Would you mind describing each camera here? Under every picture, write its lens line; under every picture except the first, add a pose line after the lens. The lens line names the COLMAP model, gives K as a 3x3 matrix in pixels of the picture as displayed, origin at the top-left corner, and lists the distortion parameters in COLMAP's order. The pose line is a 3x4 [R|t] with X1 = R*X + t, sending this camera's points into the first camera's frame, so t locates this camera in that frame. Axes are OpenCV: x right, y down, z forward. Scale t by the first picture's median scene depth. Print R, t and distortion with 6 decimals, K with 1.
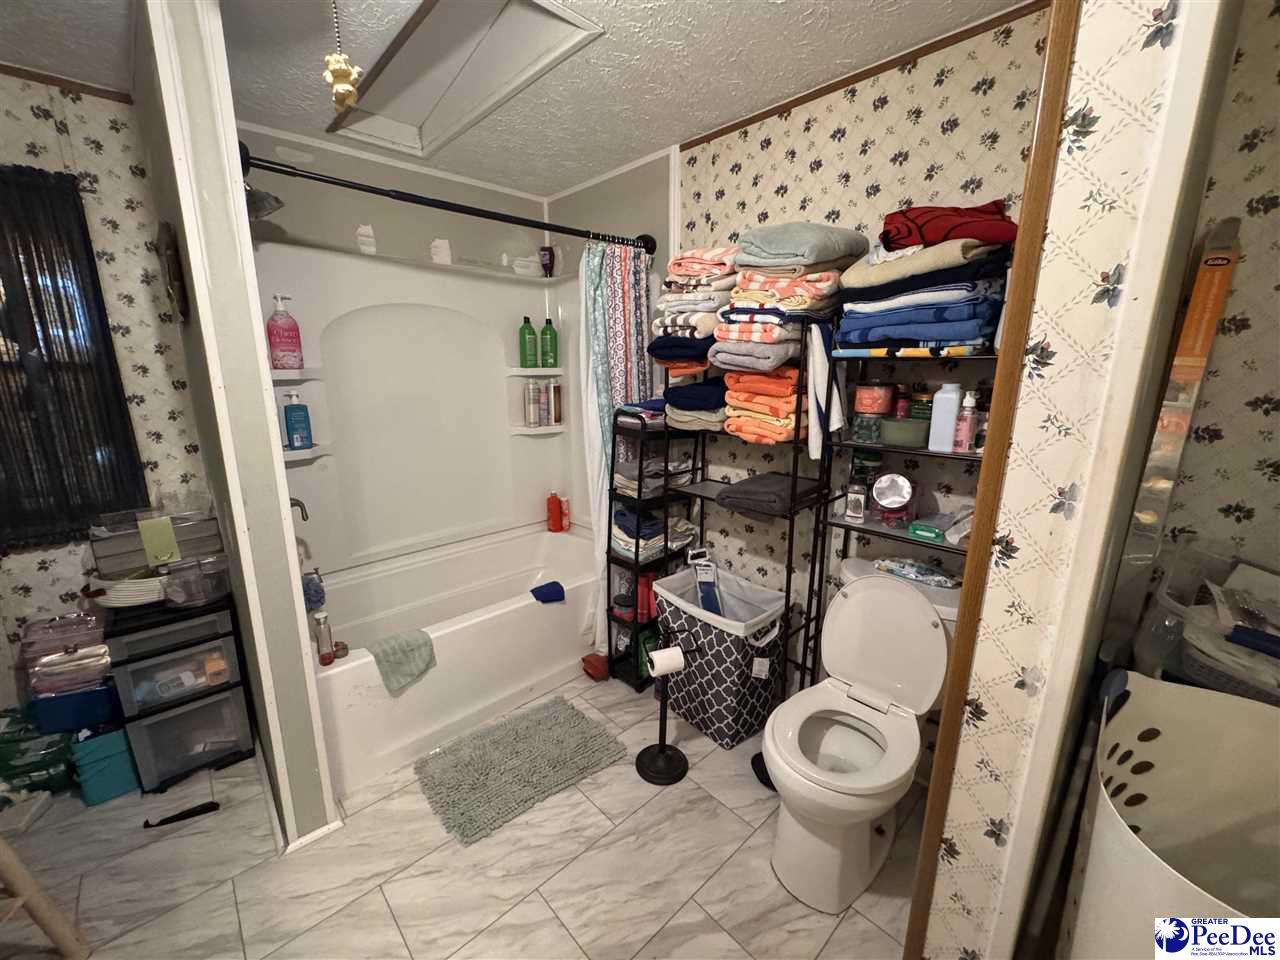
lens RADIAL K [[510.0, 0, 633.7], [0, 510.0, 476.9], [0, 0, 1]] dist [-0.003620, 0.000335]
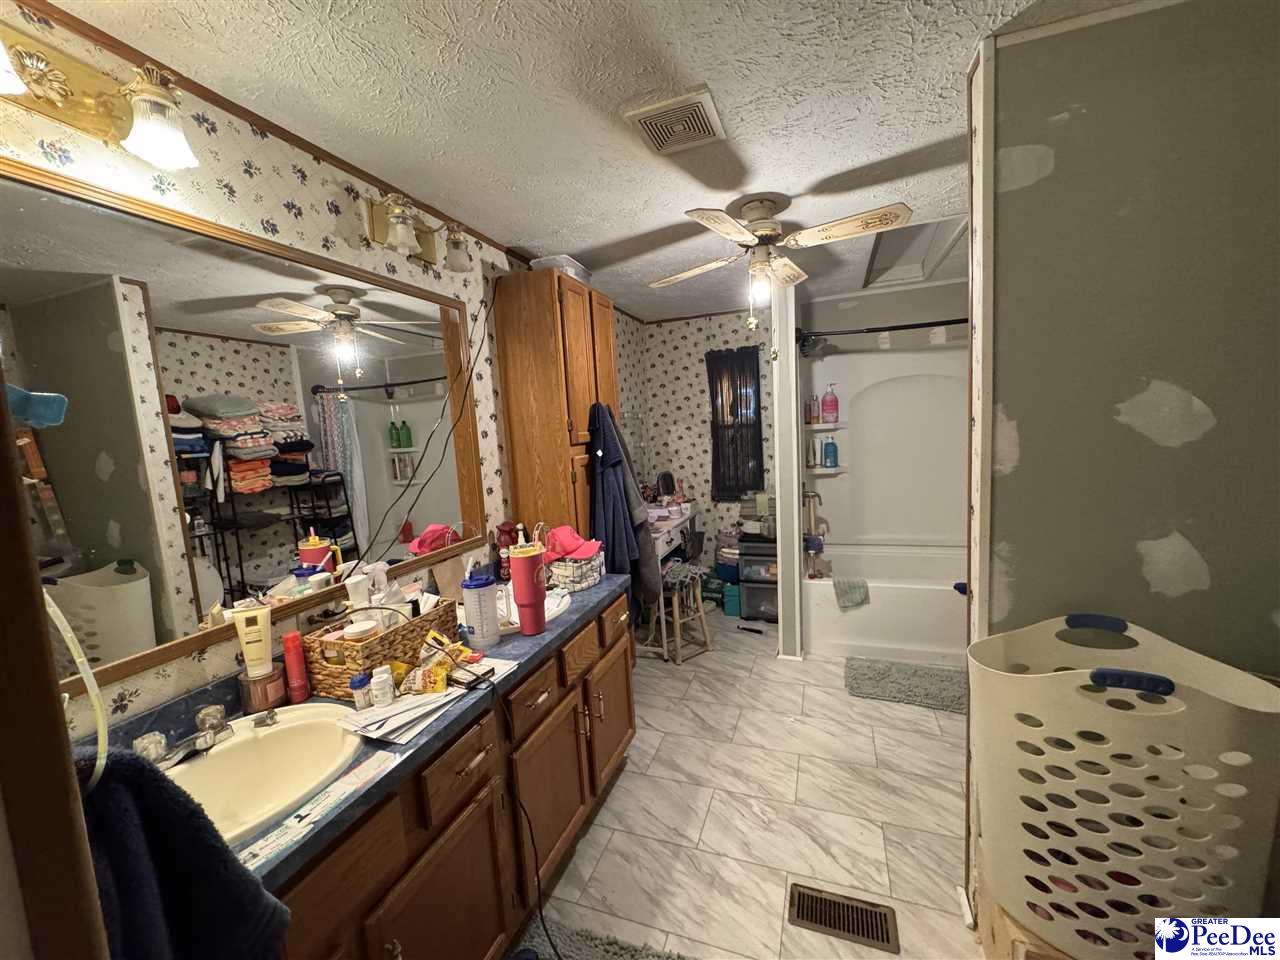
lens RADIAL K [[510.0, 0, 638.8], [0, 510.0, 478.3], [0, 0, 1]] dist [-0.003620, 0.000335]
pose [[0.446211, 0.067129, -0.892407, 0.752008], [-0.137212, 0.990524, 0.005903, 0.074126], [0.884346, 0.119815, 0.451194, -0.449126]]
